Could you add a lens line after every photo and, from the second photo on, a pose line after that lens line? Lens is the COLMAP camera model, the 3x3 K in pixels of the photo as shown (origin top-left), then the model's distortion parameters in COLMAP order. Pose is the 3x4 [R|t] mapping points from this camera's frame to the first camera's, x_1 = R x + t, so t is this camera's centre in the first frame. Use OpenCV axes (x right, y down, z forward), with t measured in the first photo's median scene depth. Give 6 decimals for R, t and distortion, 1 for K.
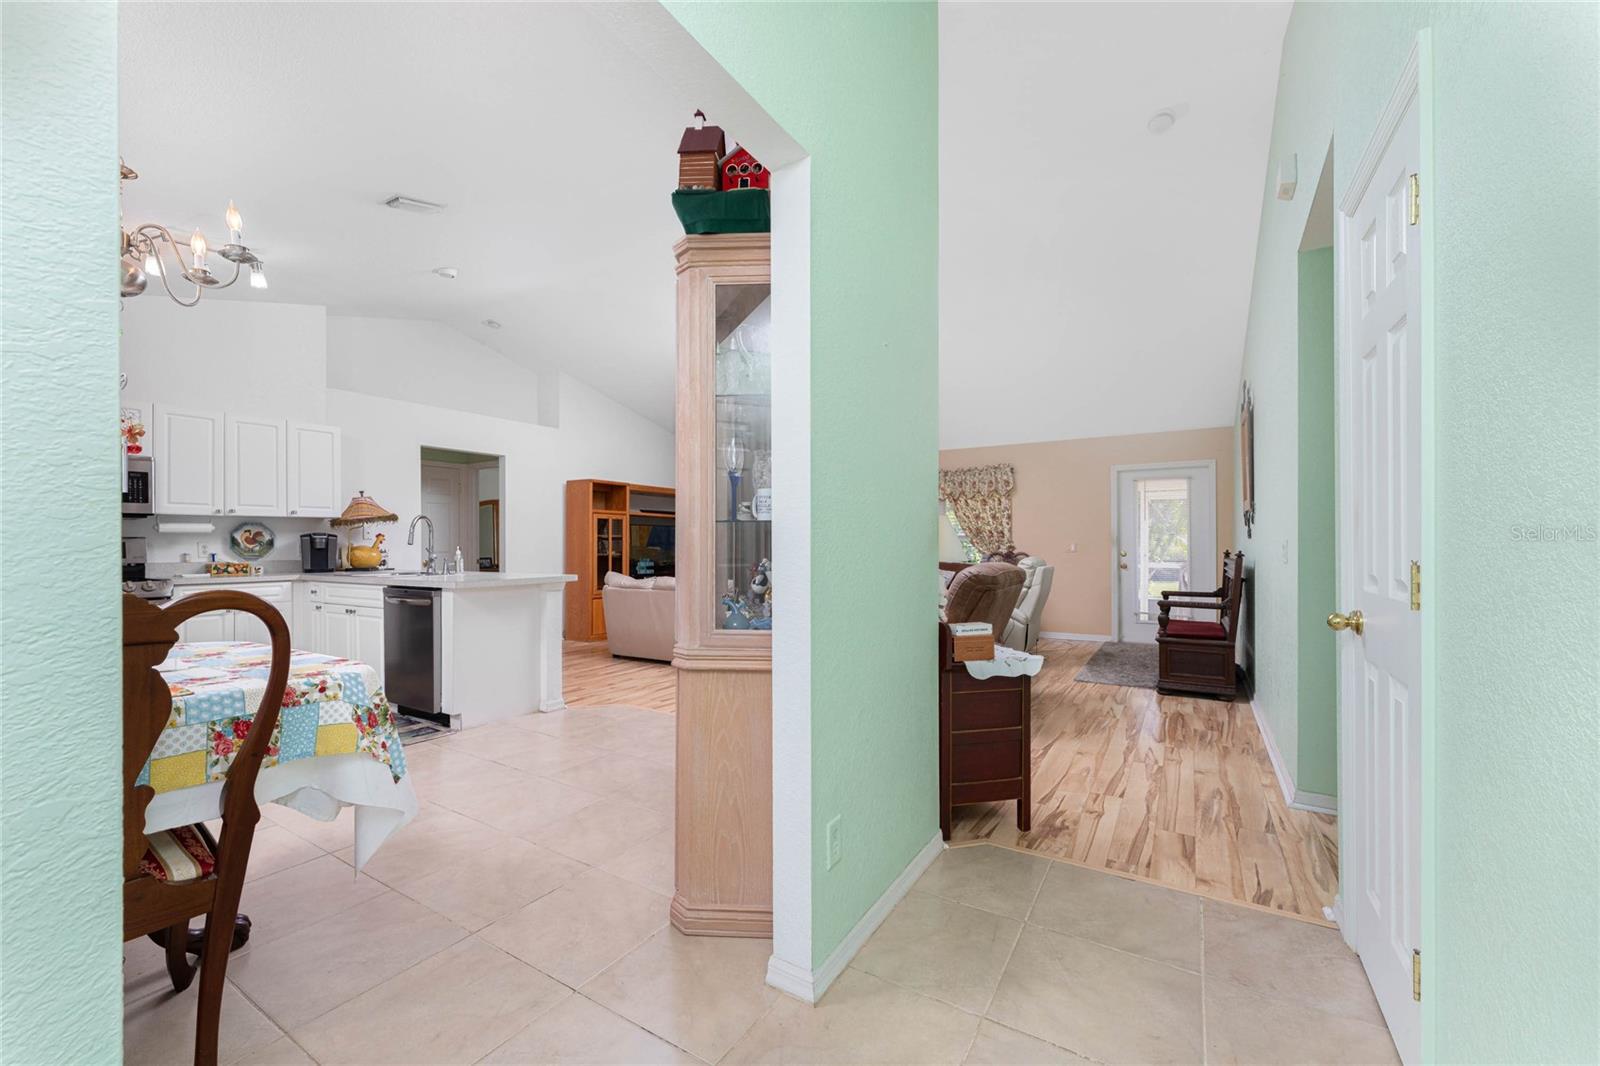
lens RADIAL K [[634.5, 0, 813.3], [0, 634.5, 541.1], [0, 0, 1]] dist [-0.003223, -0.000307]
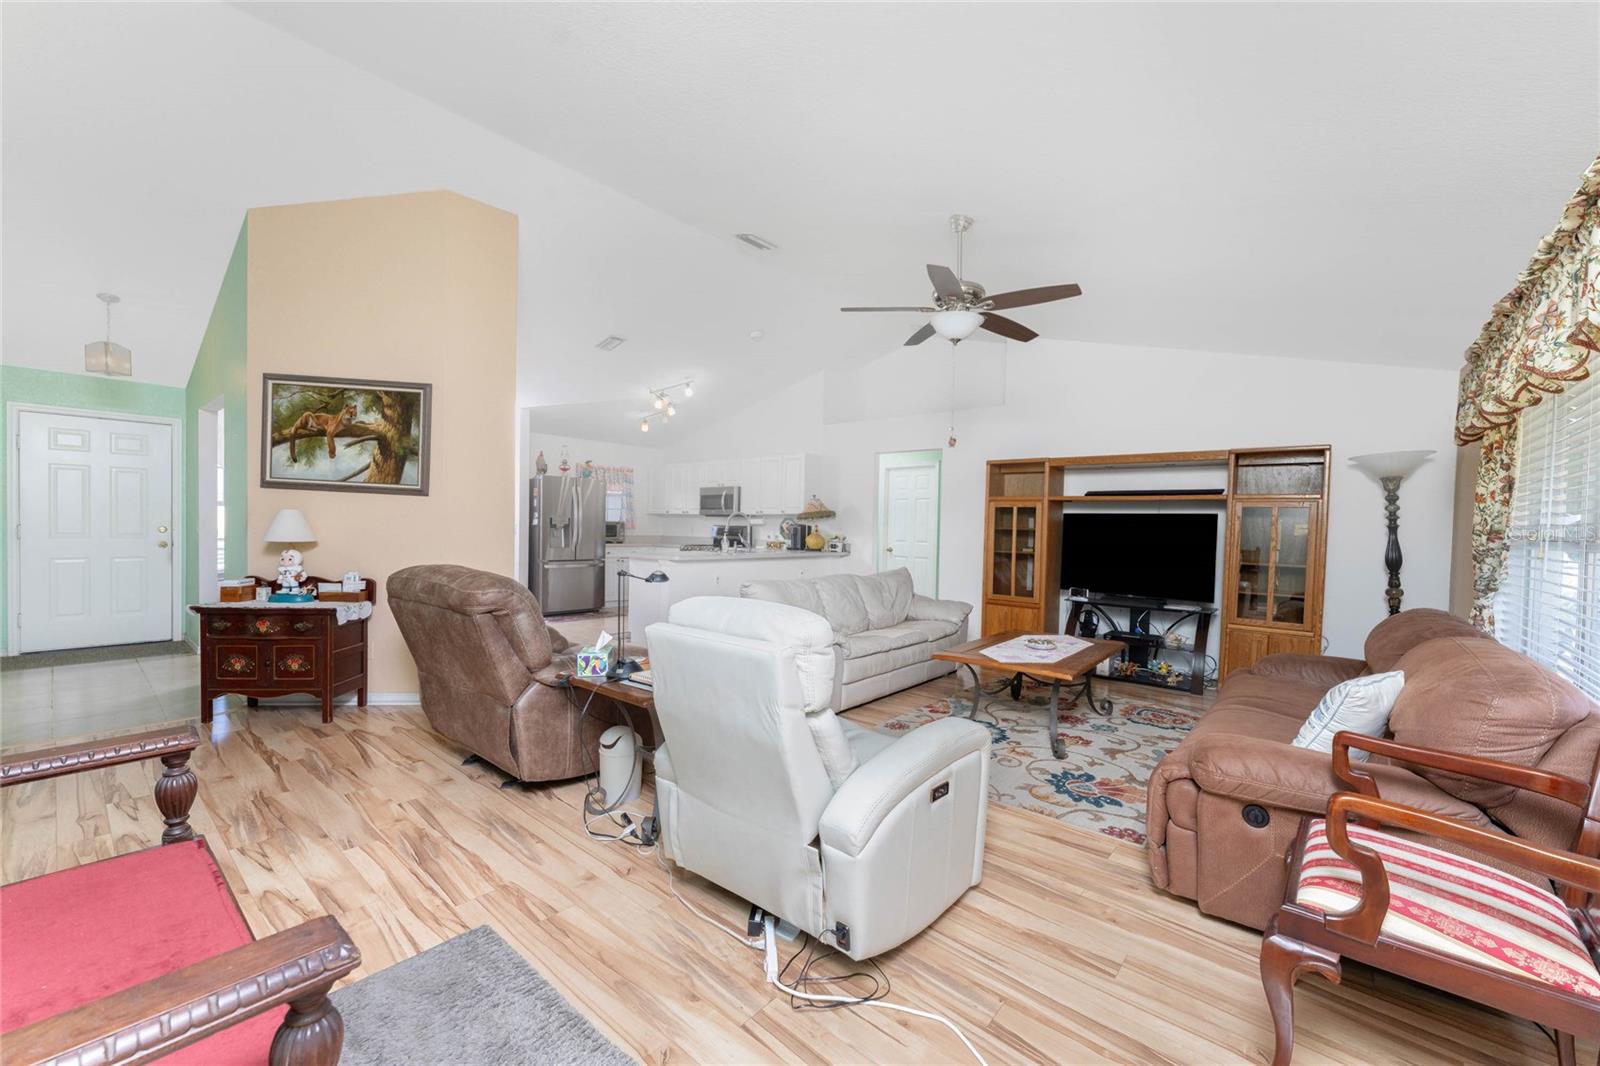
lens RADIAL K [[642.7, 0, 796.3], [0, 642.7, 541.5], [0, 0, 1]] dist [0.001980, -0.000085]
pose [[-0.186416, 0.025186, -0.982148, 0.774136], [-0.018419, 0.999406, 0.029125, -0.016768], [0.982298, 0.023519, -0.185841, 1.310624]]
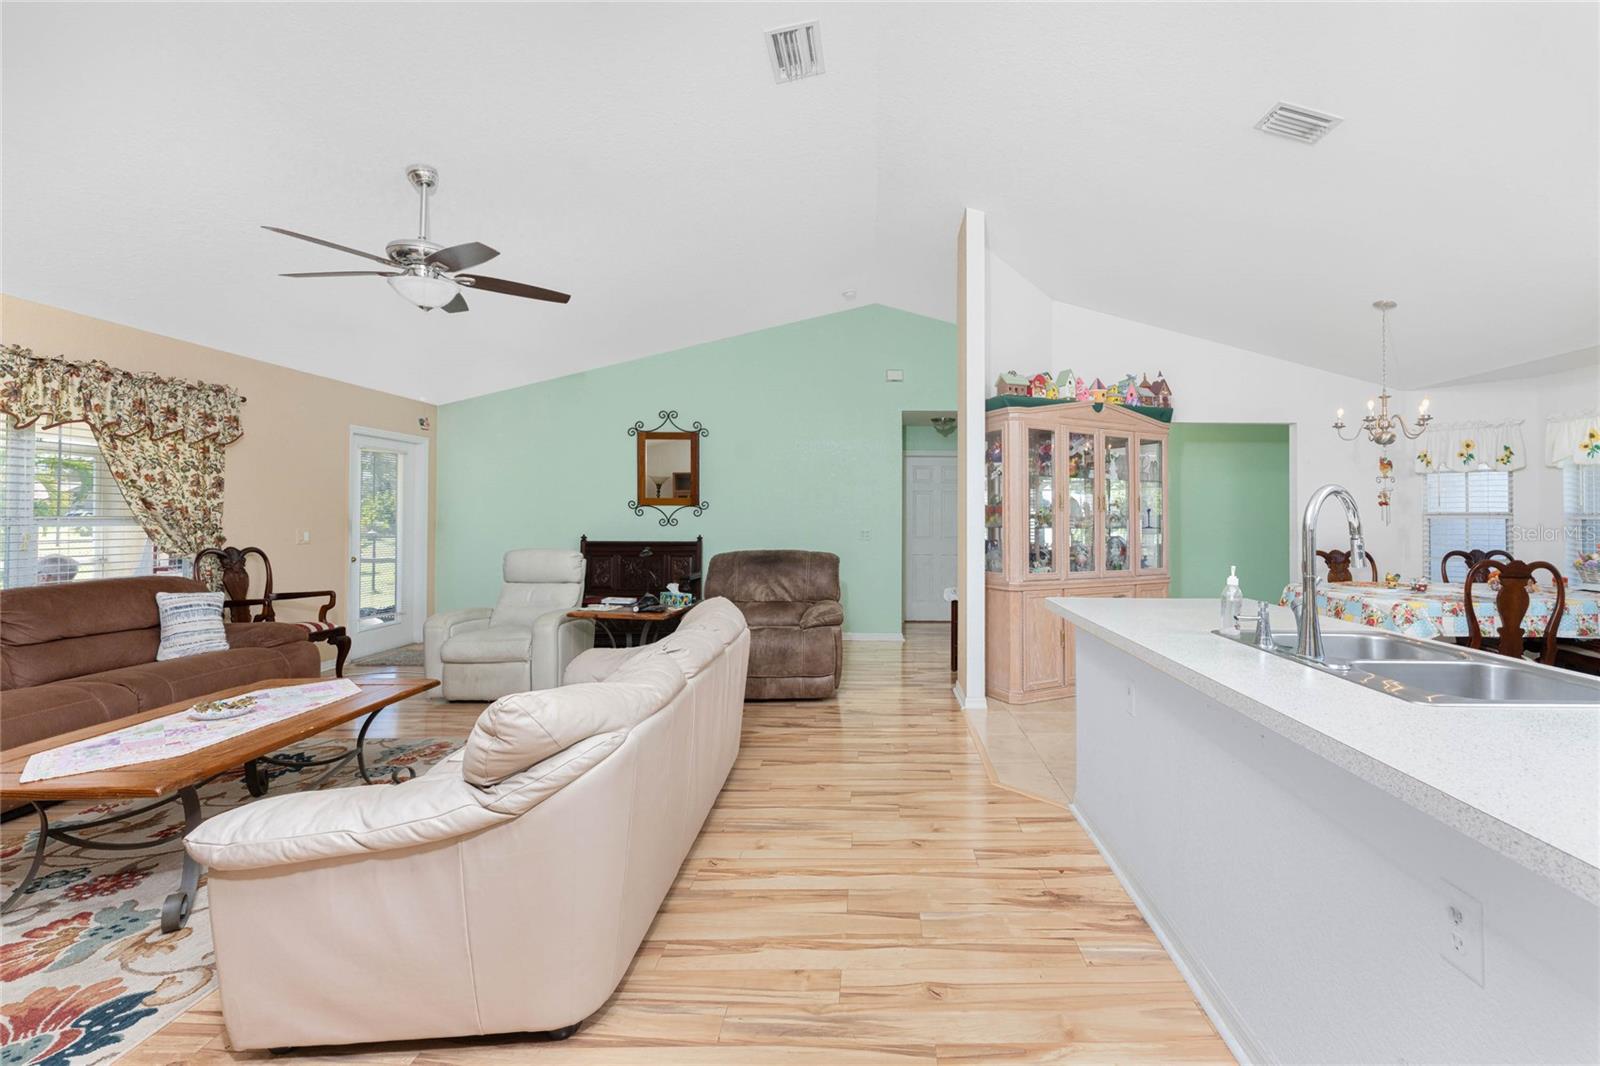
lens RADIAL K [[659.2, 0, 882.7], [0, 659.2, 511.1], [0, 0, 1]] dist [0.002338, -0.000719]
pose [[-0.520545, 0.006880, 0.853807, -0.756954], [-0.007711, 0.999889, -0.012758, -0.019151], [-0.853800, -0.013225, -0.520434, 1.299594]]
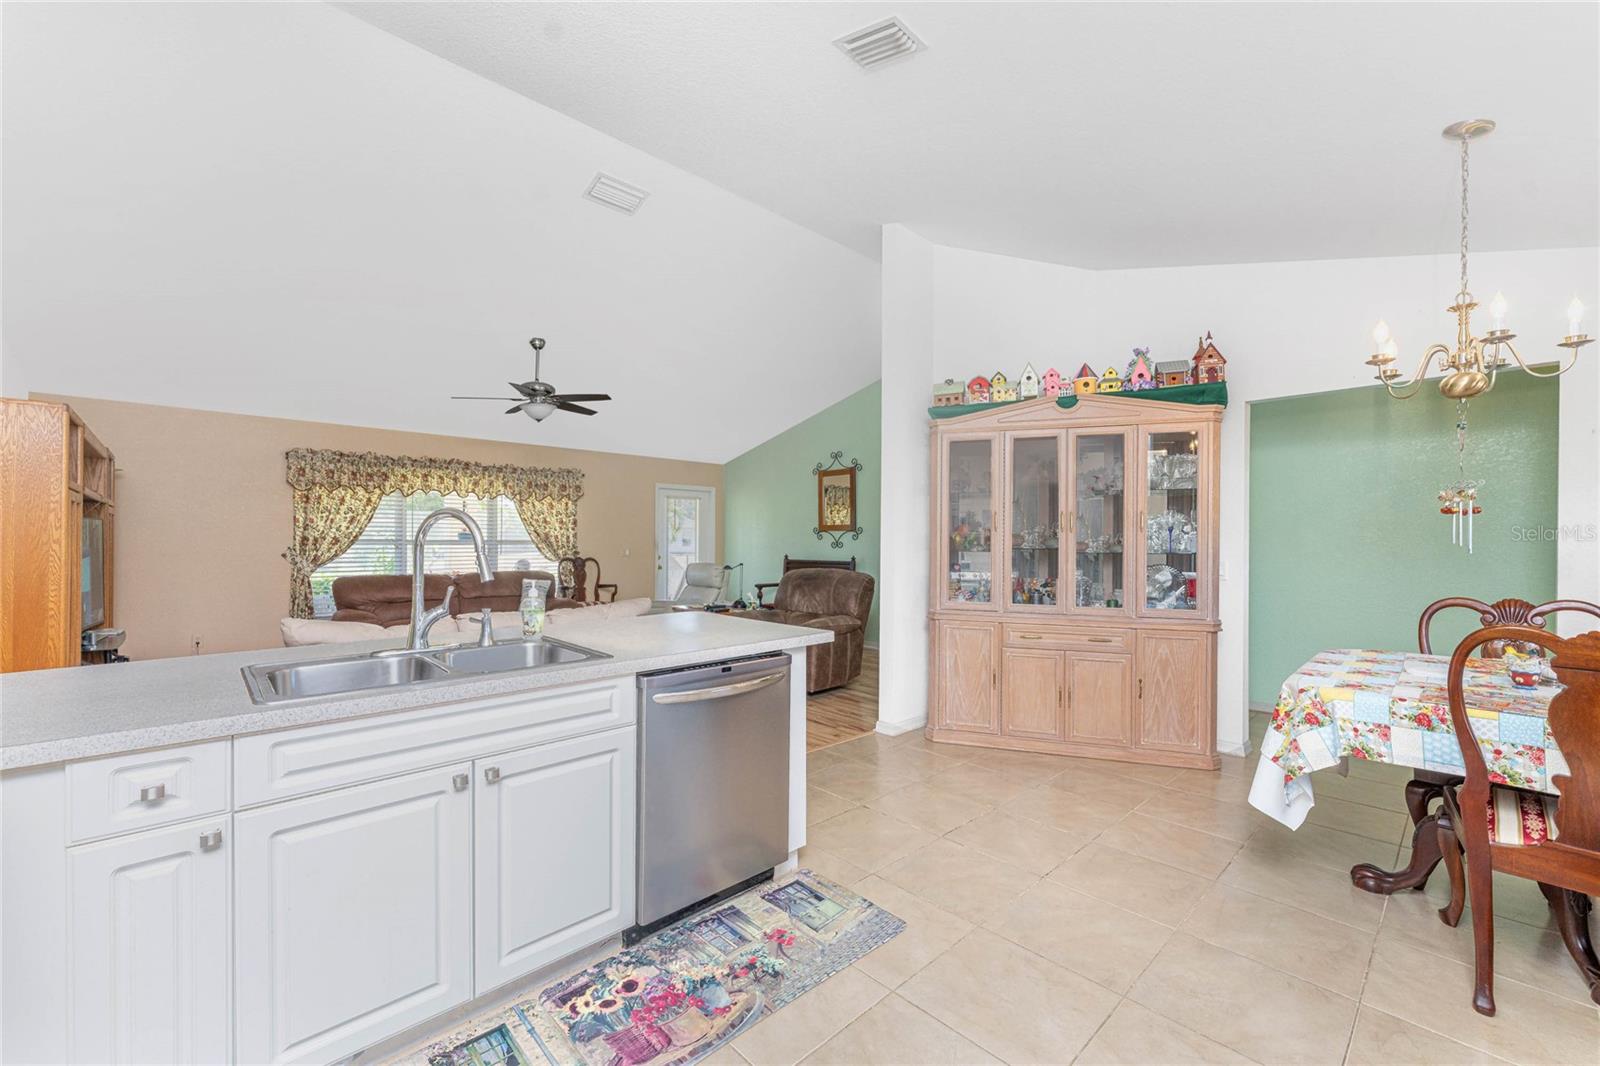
lens RADIAL K [[634.5, 0, 813.3], [0, 634.5, 541.1], [0, 0, 1]] dist [-0.003223, -0.000307]
pose [[0.258998, 0.000706, 0.965878, -0.897091], [-0.007990, 0.999967, 0.001412, -0.021091], [-0.965845, -0.008083, 0.258995, 0.609739]]
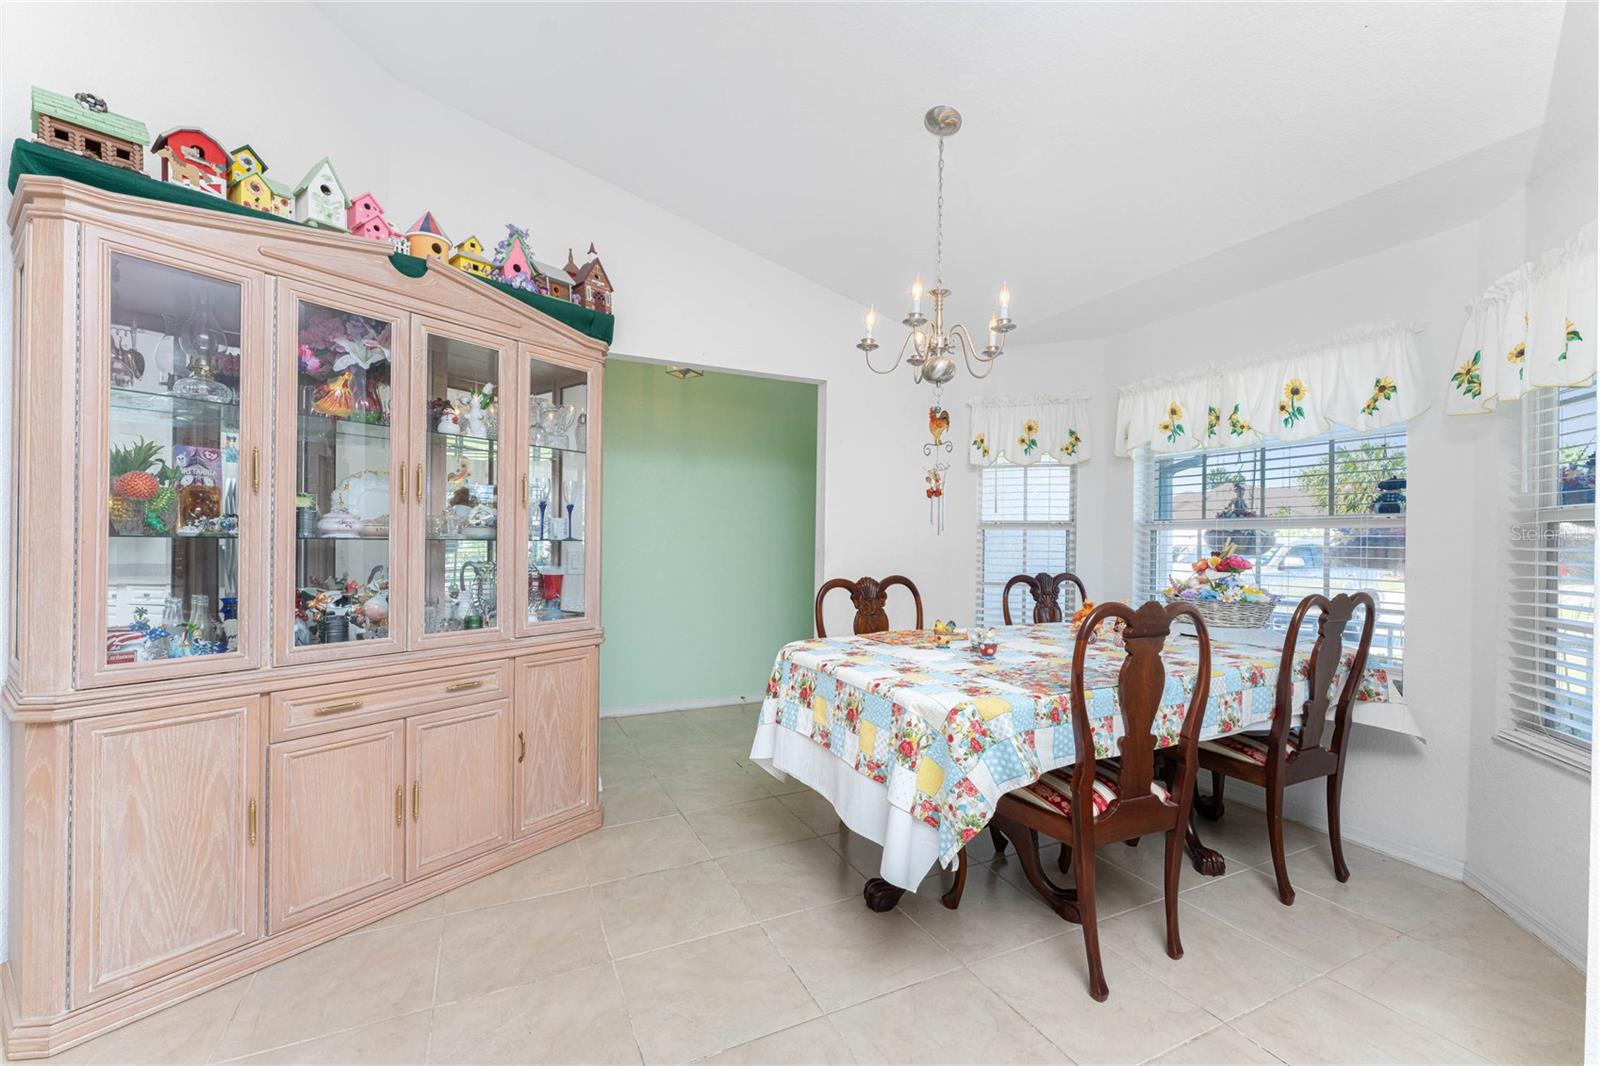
lens RADIAL K [[651.1, 0, 785.9], [0, 651.1, 540.3], [0, 0, 1]] dist [-0.001366, -0.000390]
pose [[-0.826649, -0.009401, 0.562639, -0.532410], [-0.012211, 0.999925, -0.001232, -0.010362], [-0.562585, -0.007889, -0.826702, 0.727073]]
